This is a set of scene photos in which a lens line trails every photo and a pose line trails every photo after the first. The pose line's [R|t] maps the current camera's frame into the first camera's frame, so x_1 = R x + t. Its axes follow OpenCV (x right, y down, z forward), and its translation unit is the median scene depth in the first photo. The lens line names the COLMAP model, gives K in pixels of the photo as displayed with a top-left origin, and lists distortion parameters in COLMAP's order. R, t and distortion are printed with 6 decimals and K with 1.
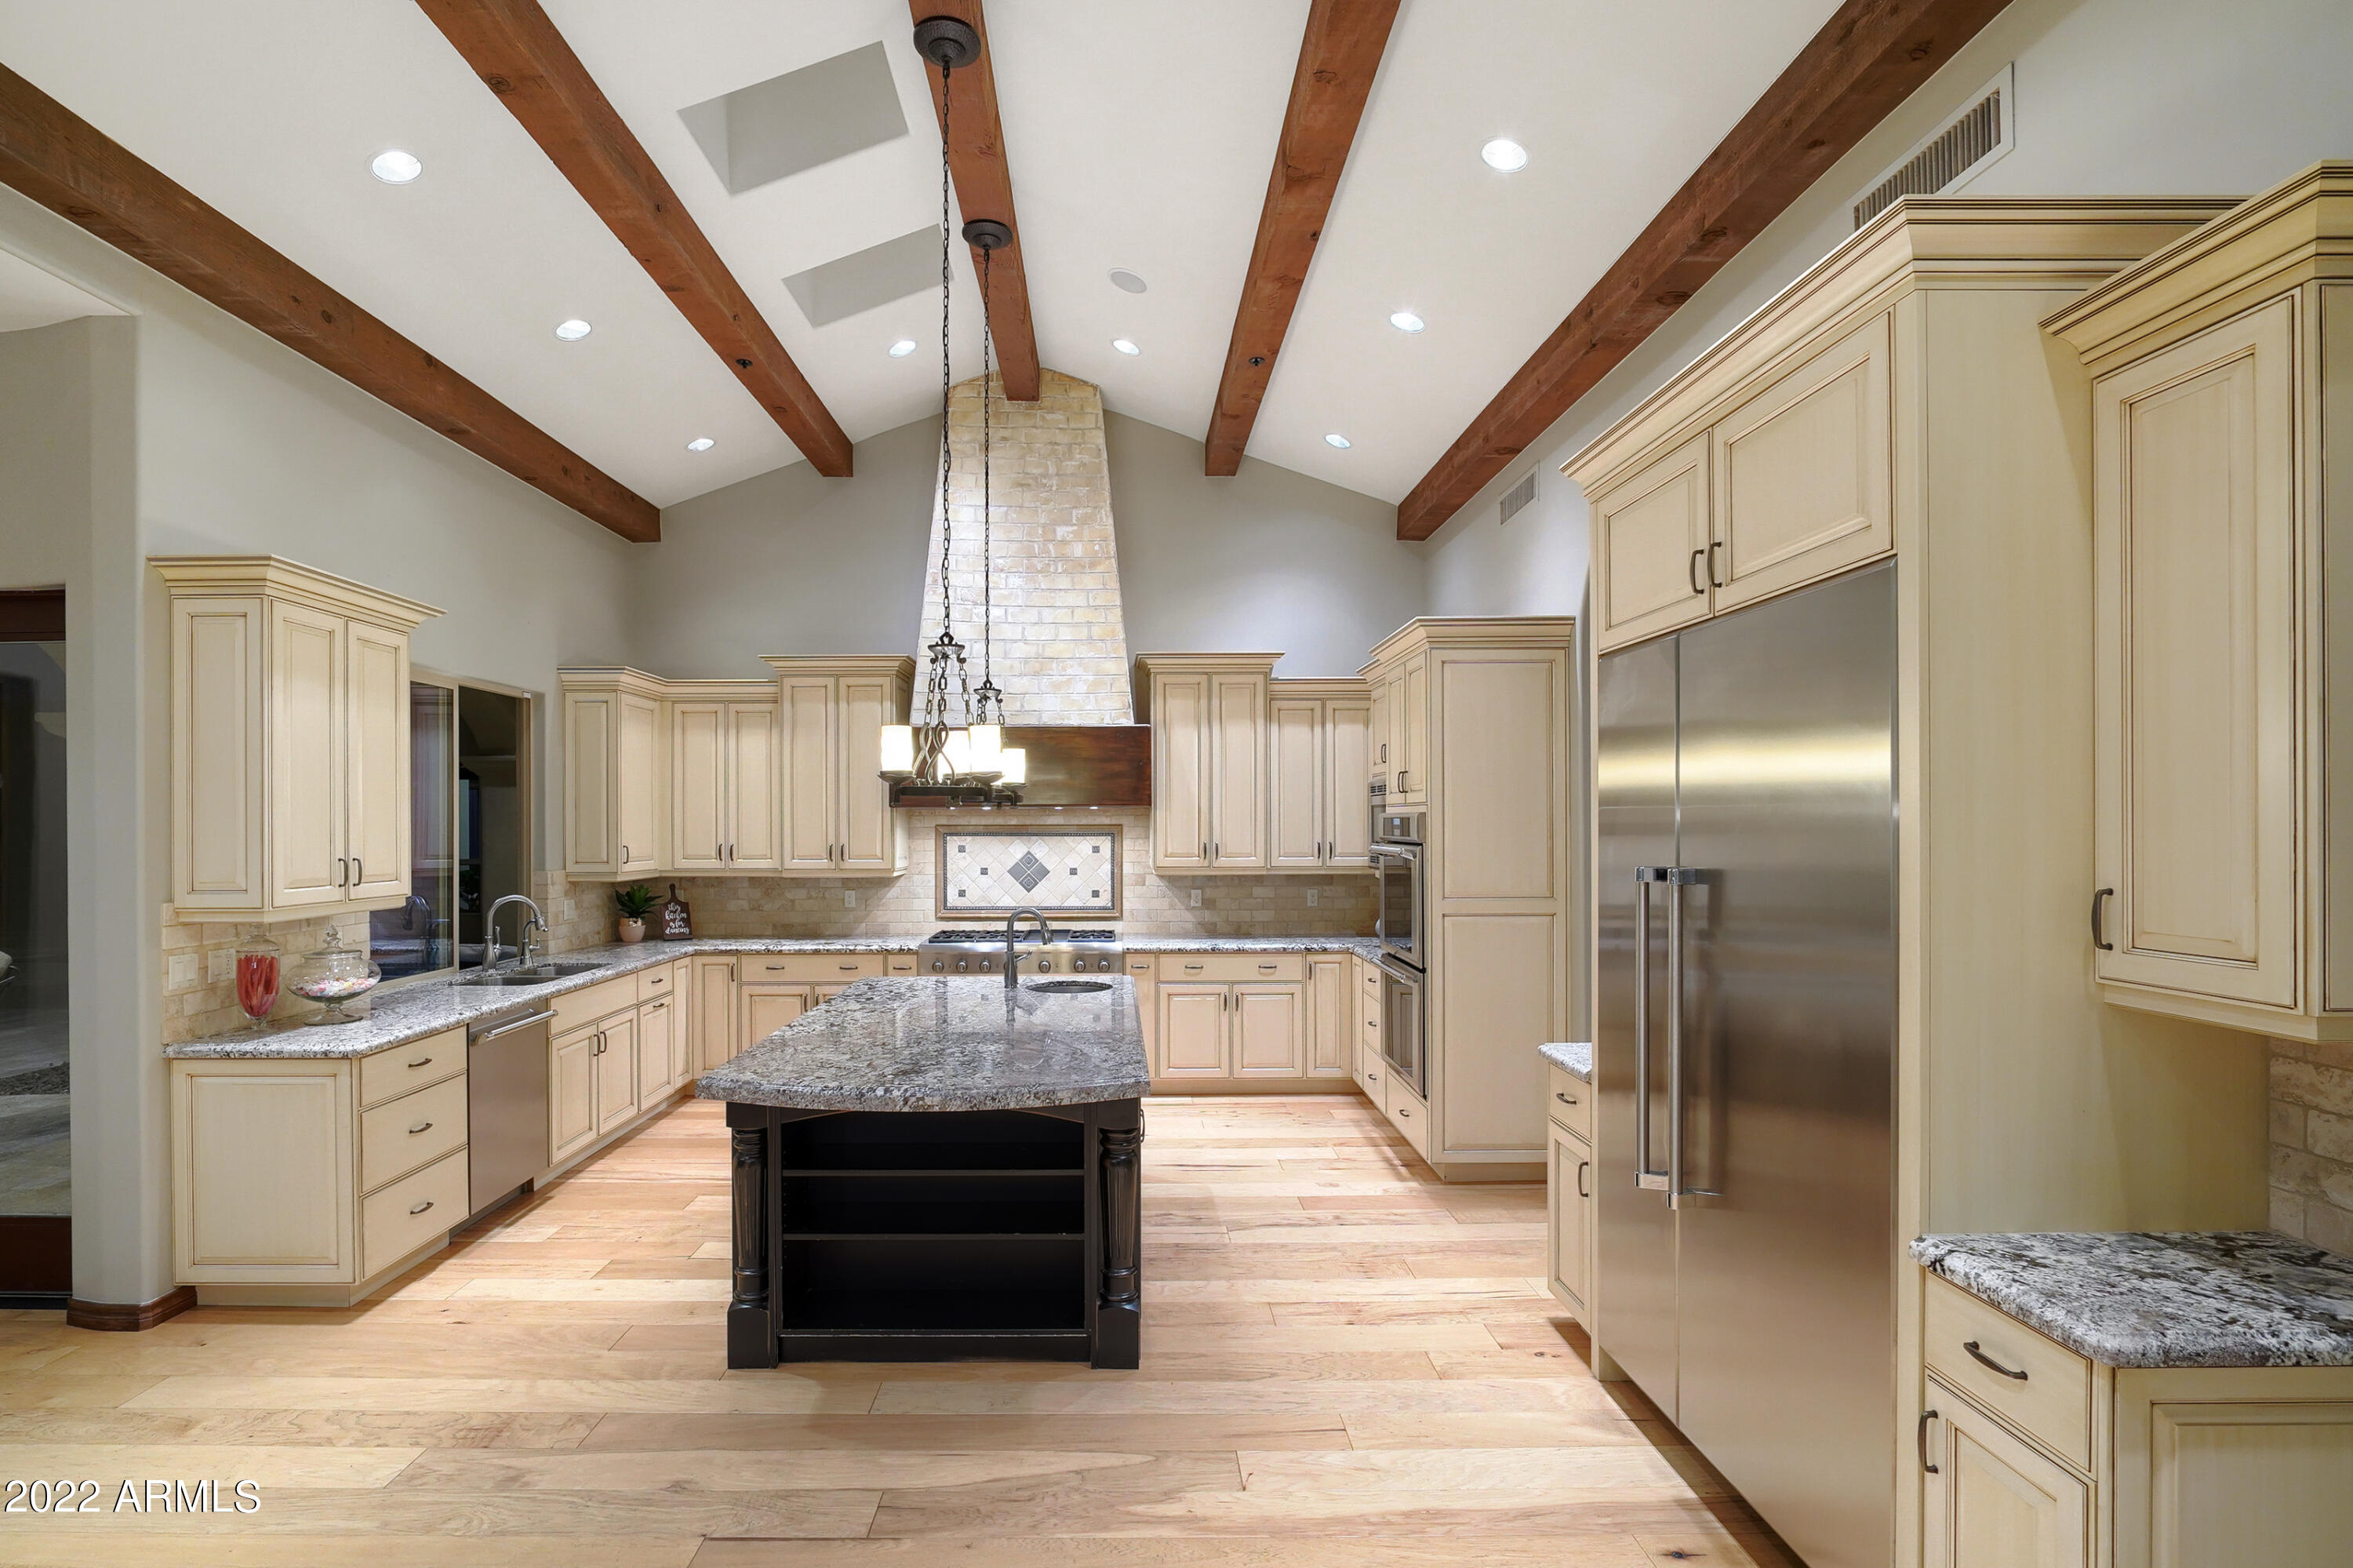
lens RADIAL K [[1058.4, 0, 1110.3], [0, 1058.4, 826.5], [0, 0, 1]] dist [-0.019134, 0.001457]
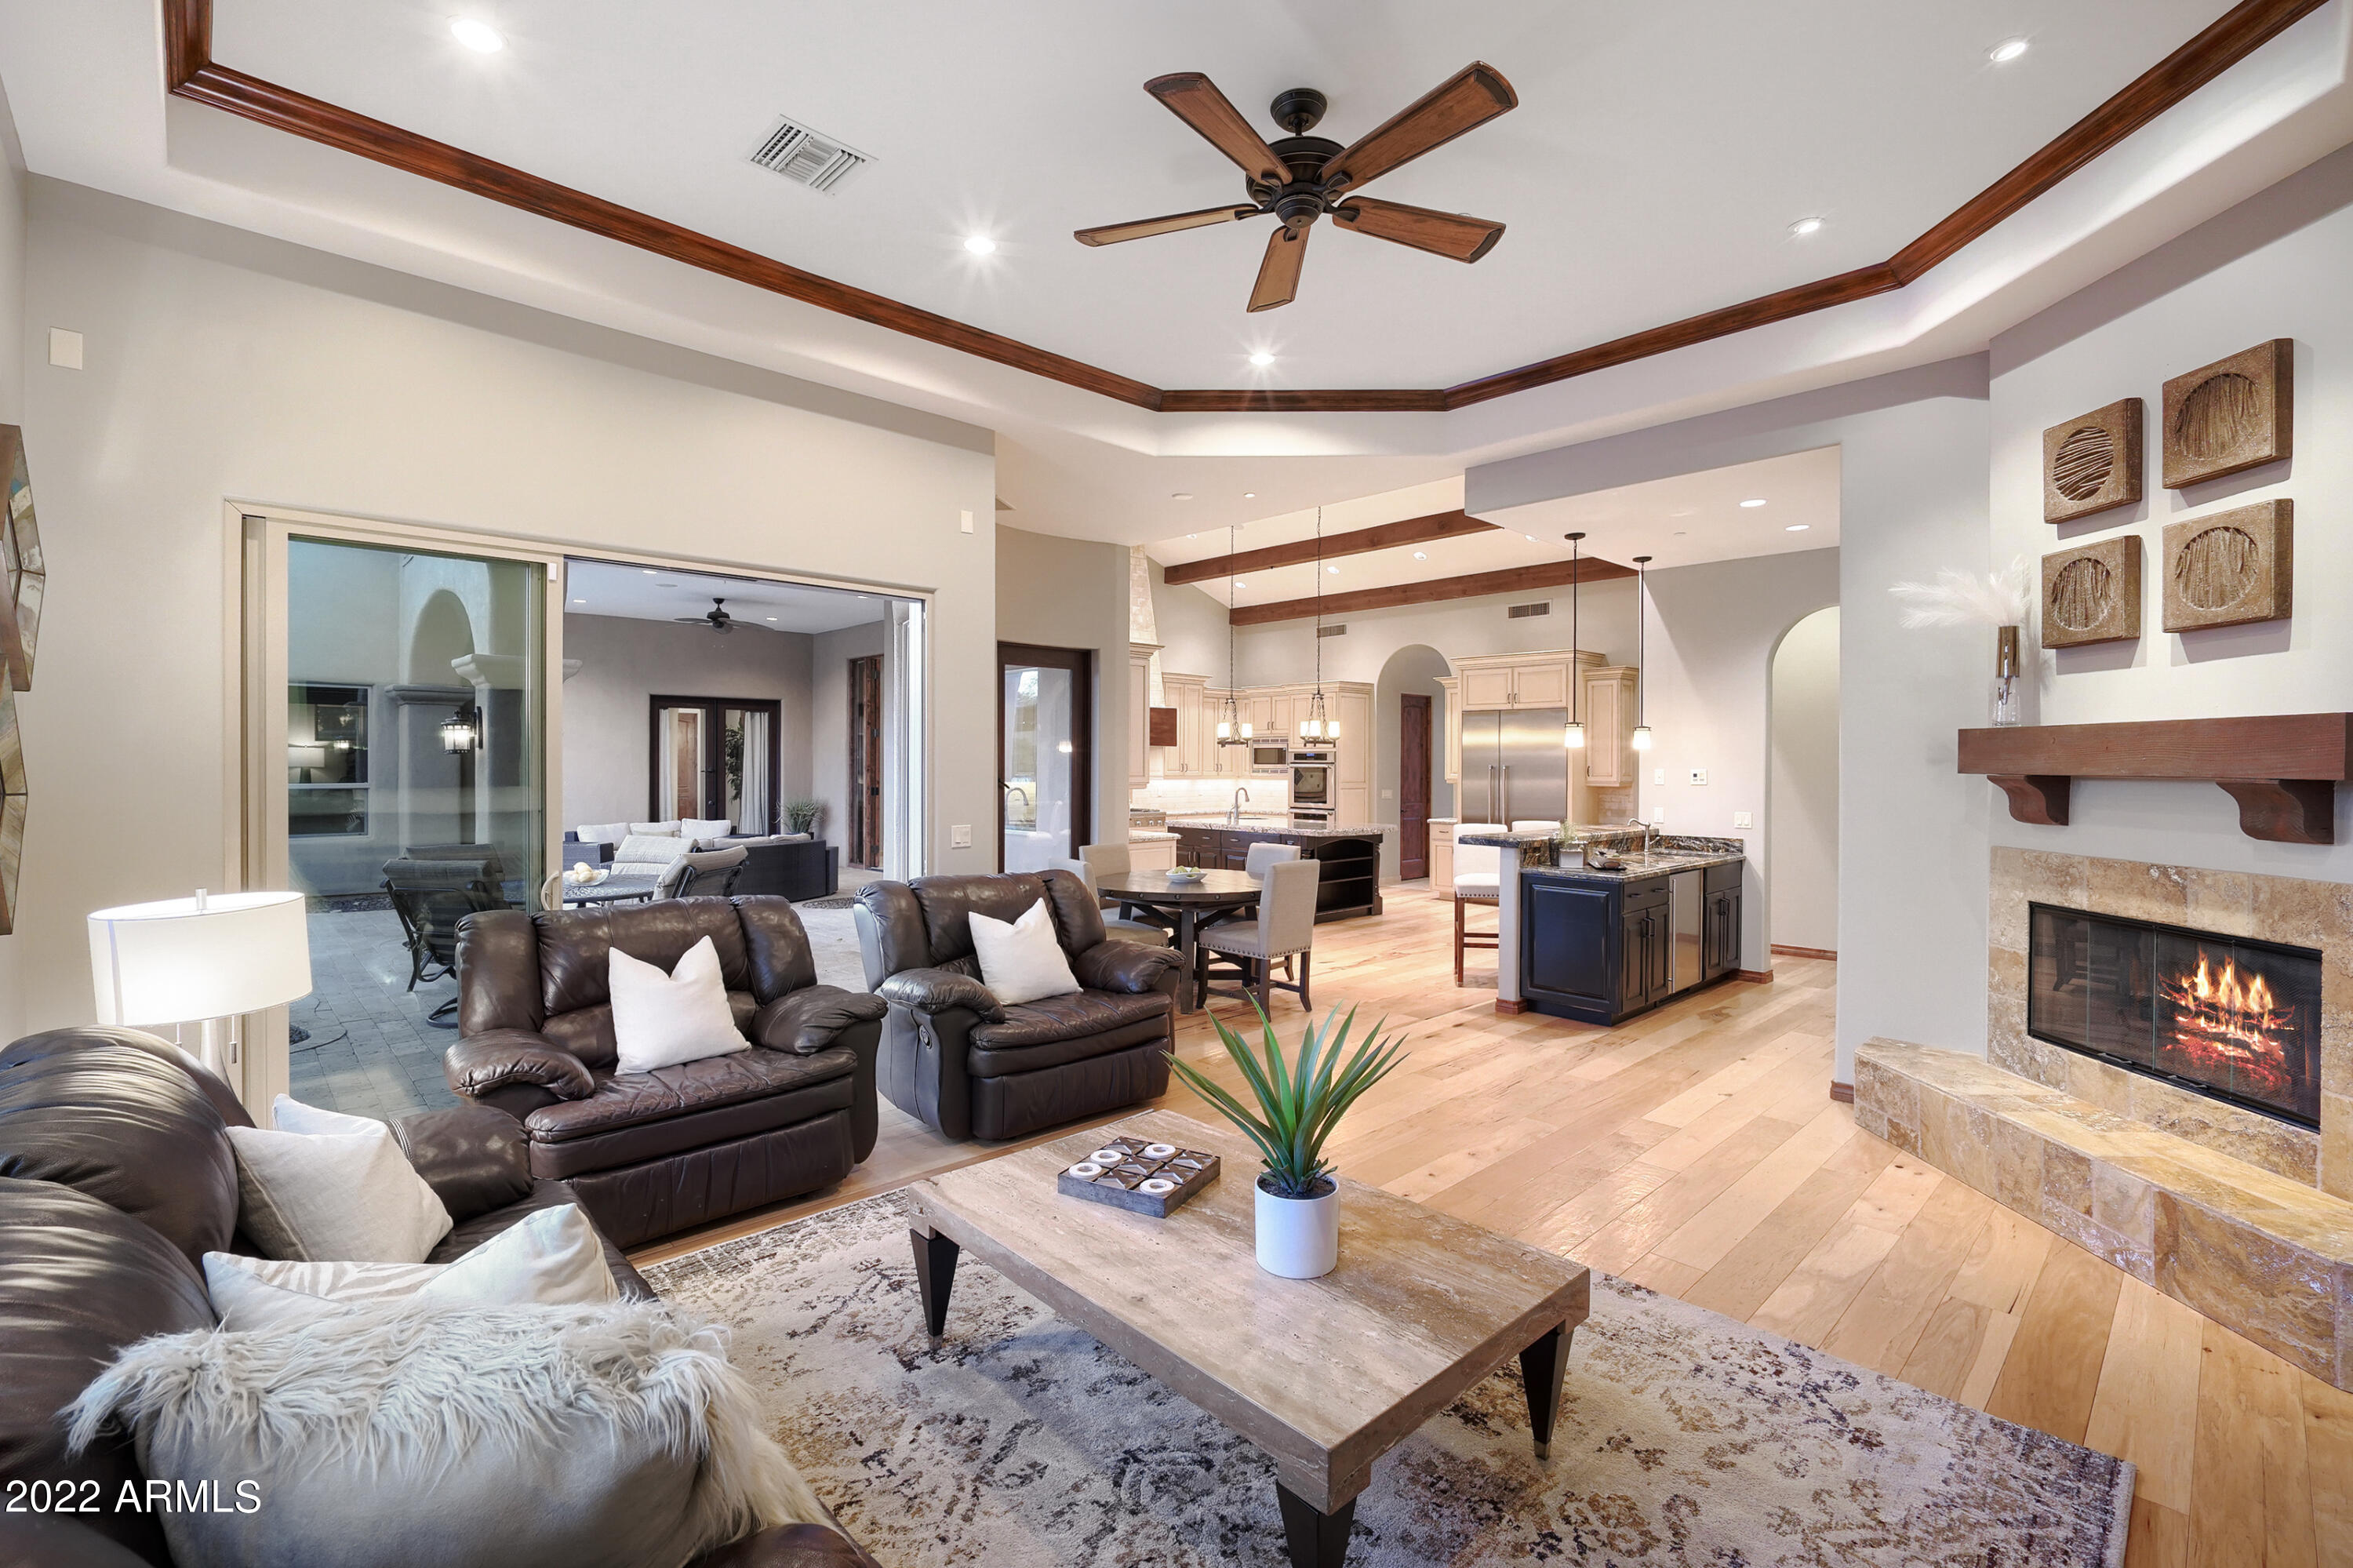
lens RADIAL K [[1033.8, 0, 1167.9], [0, 1033.8, 770.6], [0, 0, 1]] dist [-0.016118, -0.000138]
pose [[0.721559, 0.001685, 0.692351, -1.353679], [-0.003669, 0.999992, 0.001390, 0.024883], [-0.692344, -0.003543, 0.721559, -0.452927]]
